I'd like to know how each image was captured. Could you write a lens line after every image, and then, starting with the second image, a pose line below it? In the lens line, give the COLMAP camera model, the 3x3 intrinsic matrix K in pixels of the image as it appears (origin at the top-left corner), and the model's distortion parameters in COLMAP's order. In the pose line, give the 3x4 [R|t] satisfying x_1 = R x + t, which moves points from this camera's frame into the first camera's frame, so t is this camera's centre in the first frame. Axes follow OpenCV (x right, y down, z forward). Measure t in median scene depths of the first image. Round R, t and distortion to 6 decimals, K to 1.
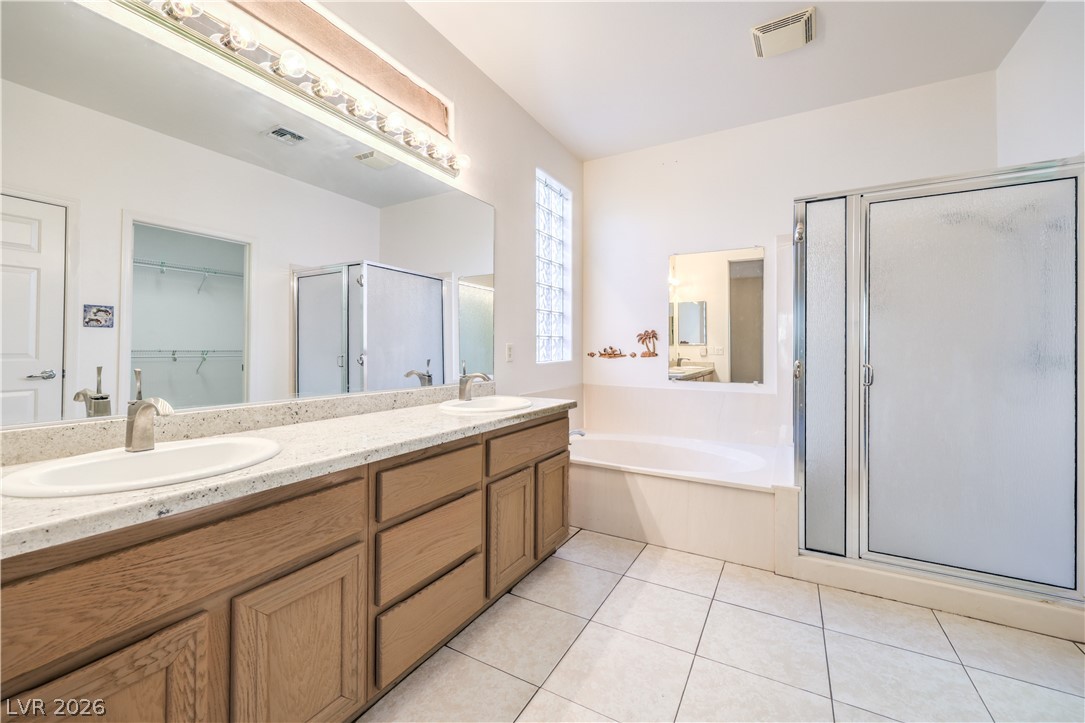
lens RADIAL K [[435.6, 0, 541.2], [0, 435.6, 351.2], [0, 0, 1]] dist [-0.006246, 0.000646]
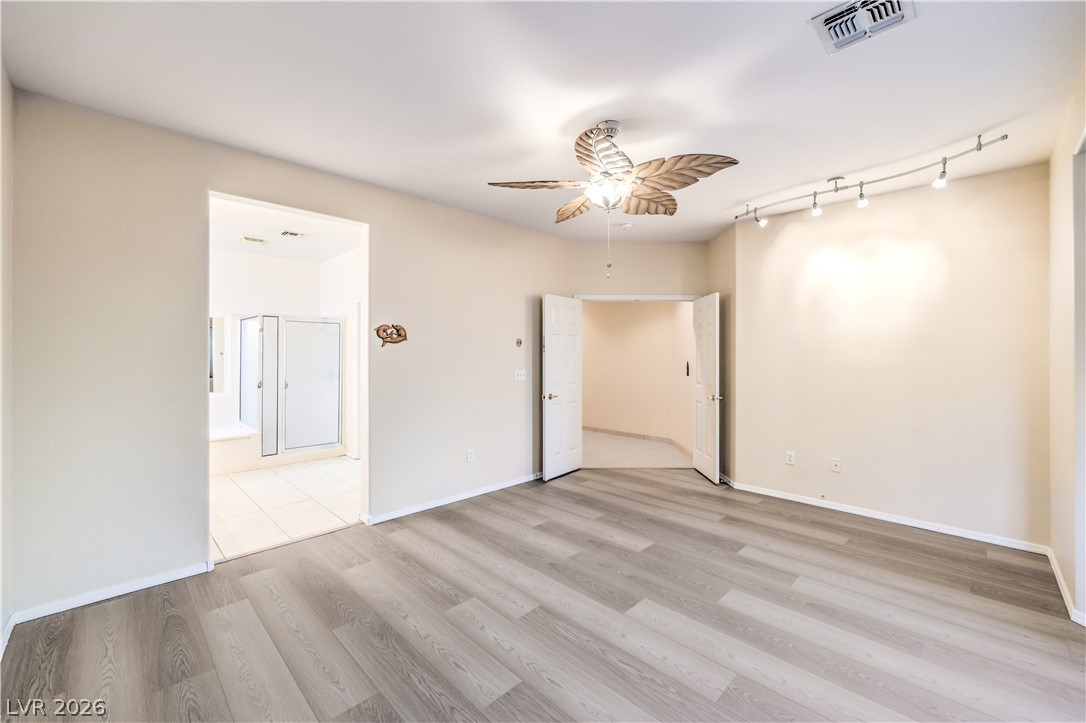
lens RADIAL K [[436.0, 0, 538.0], [0, 436.0, 353.9], [0, 0, 1]] dist [-0.006246, 0.000646]
pose [[0.261514, -0.008354, 0.965164, -1.739427], [0.007510, 0.999950, 0.006620, -0.168930], [-0.965171, 0.005517, 0.261563, -1.484346]]
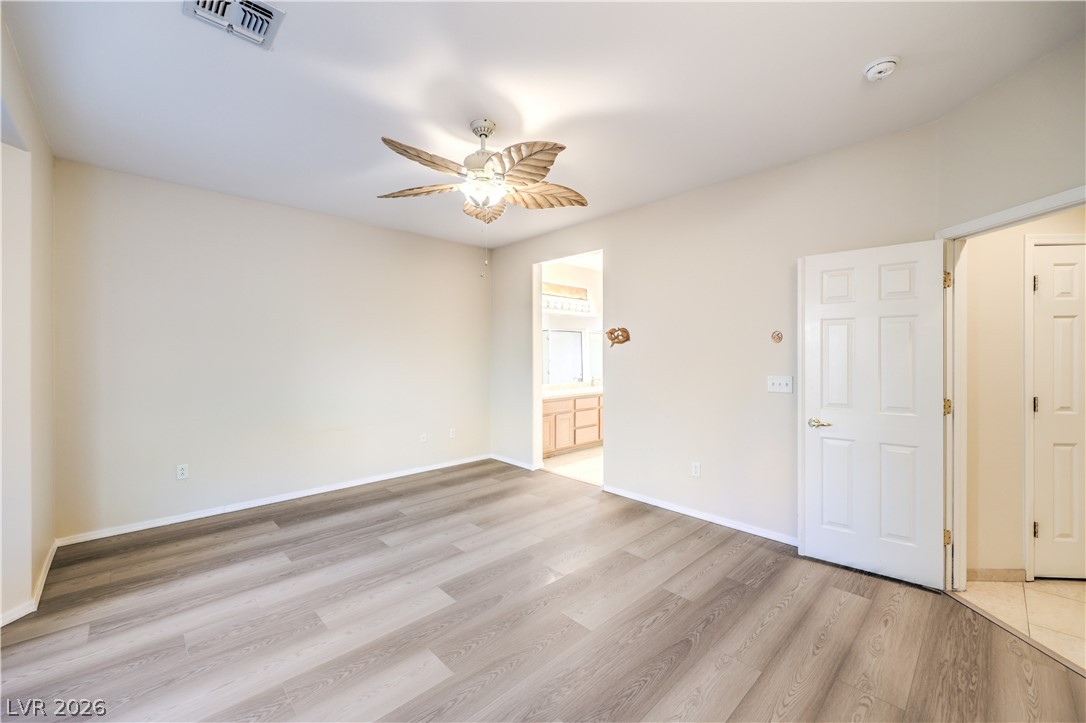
lens RADIAL K [[436.0, 0, 547.4], [0, 436.0, 354.8], [0, 0, 1]] dist [-0.006246, 0.000646]
pose [[0.961961, -0.006968, -0.273099, 0.479287], [0.006015, 0.999973, -0.004327, -0.138014], [0.273122, 0.002520, 0.961976, -2.763083]]
